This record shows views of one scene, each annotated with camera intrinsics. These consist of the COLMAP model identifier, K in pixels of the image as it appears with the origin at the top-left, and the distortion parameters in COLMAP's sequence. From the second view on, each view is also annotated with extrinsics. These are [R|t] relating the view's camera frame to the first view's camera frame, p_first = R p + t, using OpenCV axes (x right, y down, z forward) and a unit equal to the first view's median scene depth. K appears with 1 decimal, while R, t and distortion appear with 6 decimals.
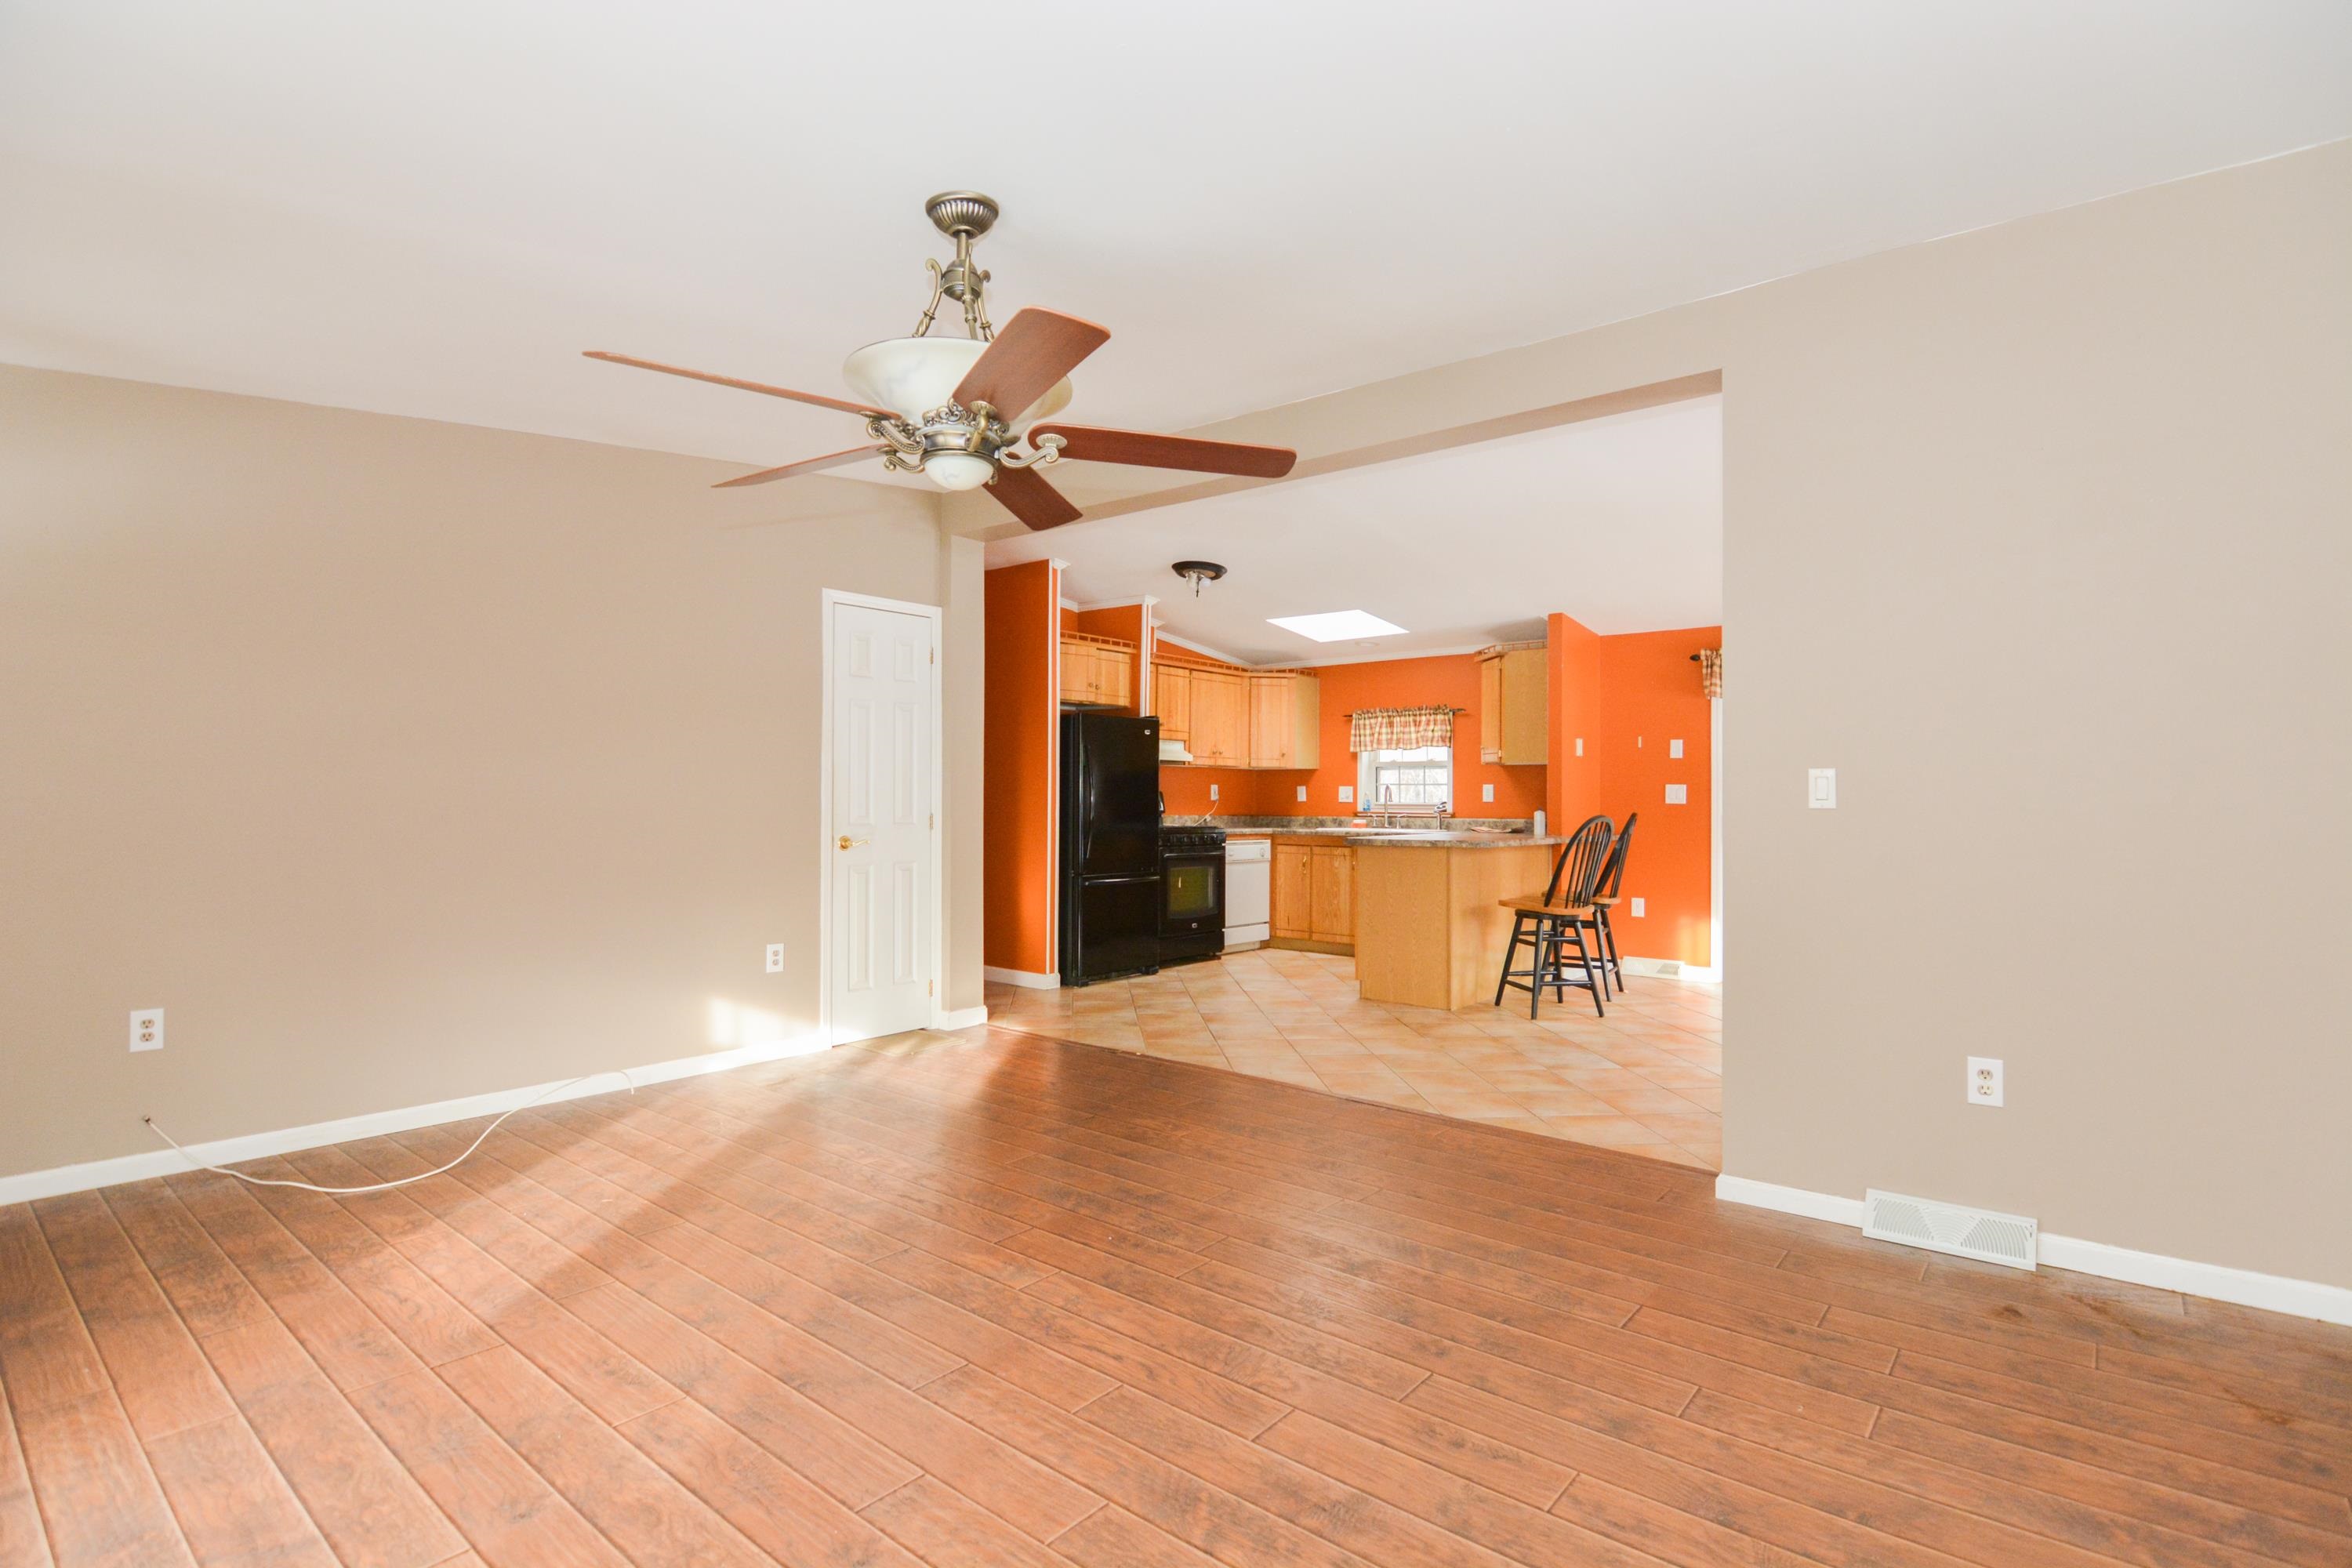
lens RADIAL K [[1149.4, 0, 1169.0], [0, 1149.4, 787.6], [0, 0, 1]] dist [-0.003656, -0.000653]
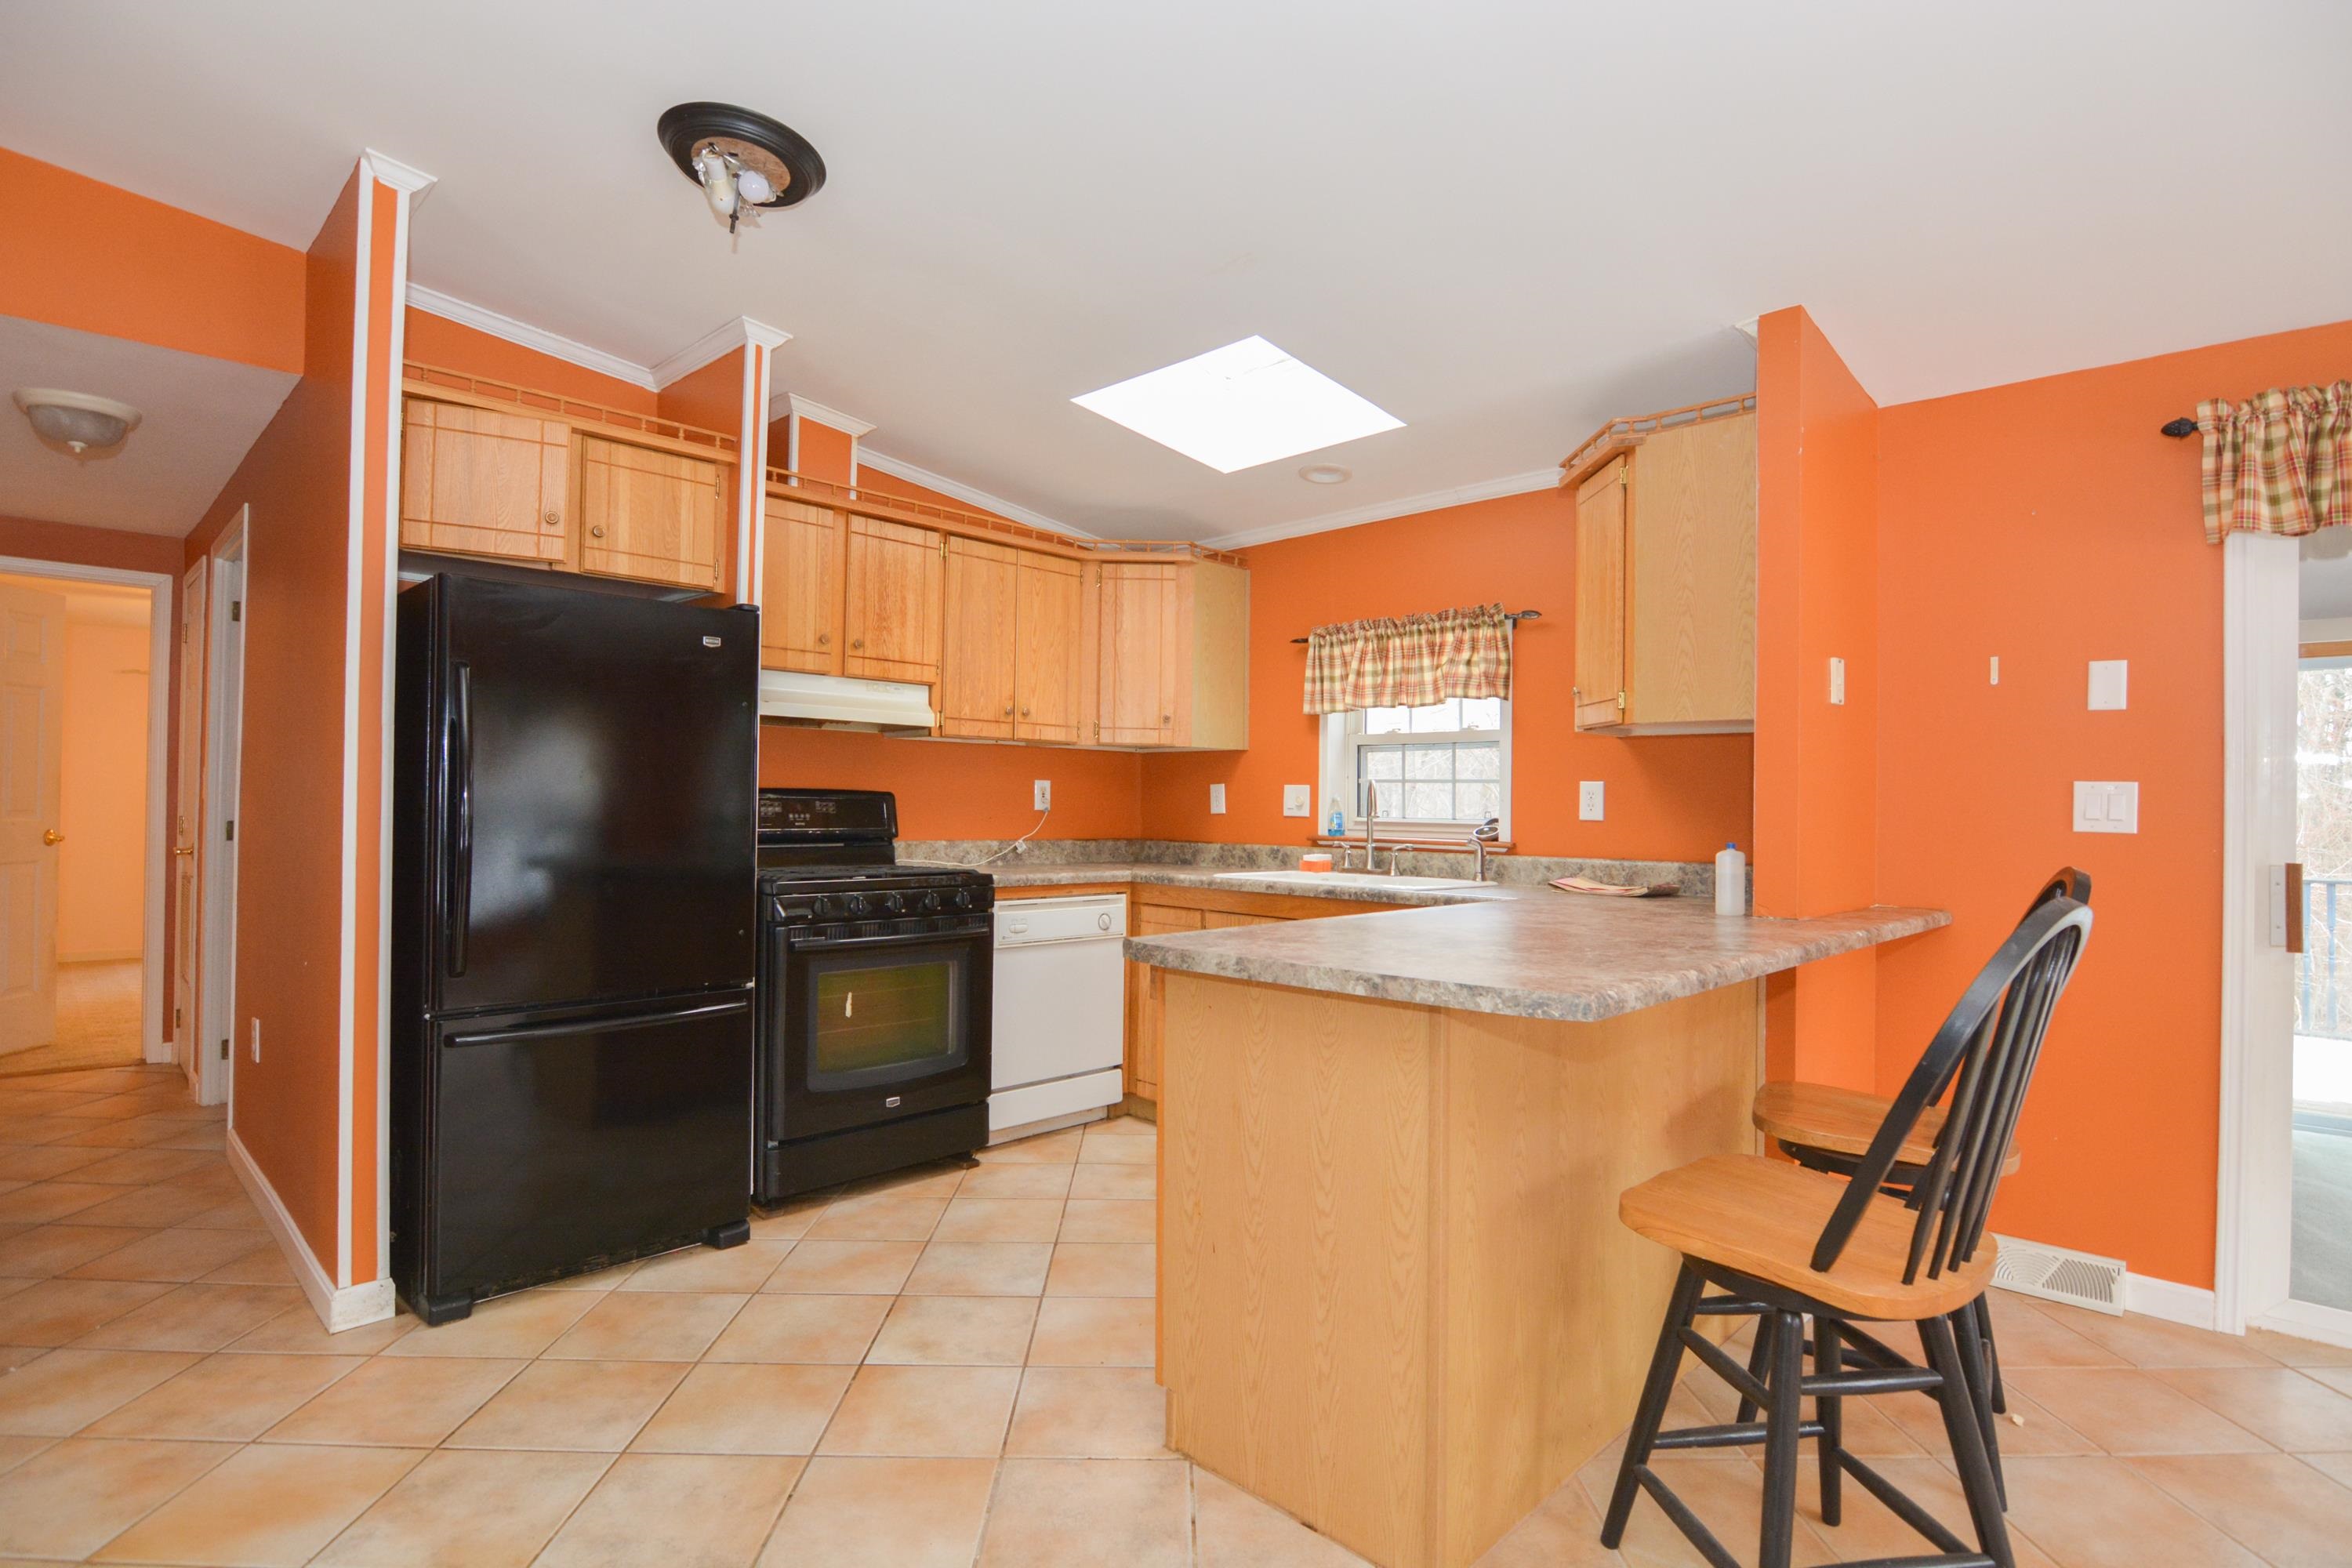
lens RADIAL K [[1149.4, 0, 1181.4], [0, 1149.4, 787.9], [0, 0, 1]] dist [-0.003656, -0.000653]
pose [[0.996801, 0.006731, -0.079634, 0.150933], [-0.007034, 0.999969, -0.003524, 0.002489], [0.079608, 0.004073, 0.996818, 0.530223]]
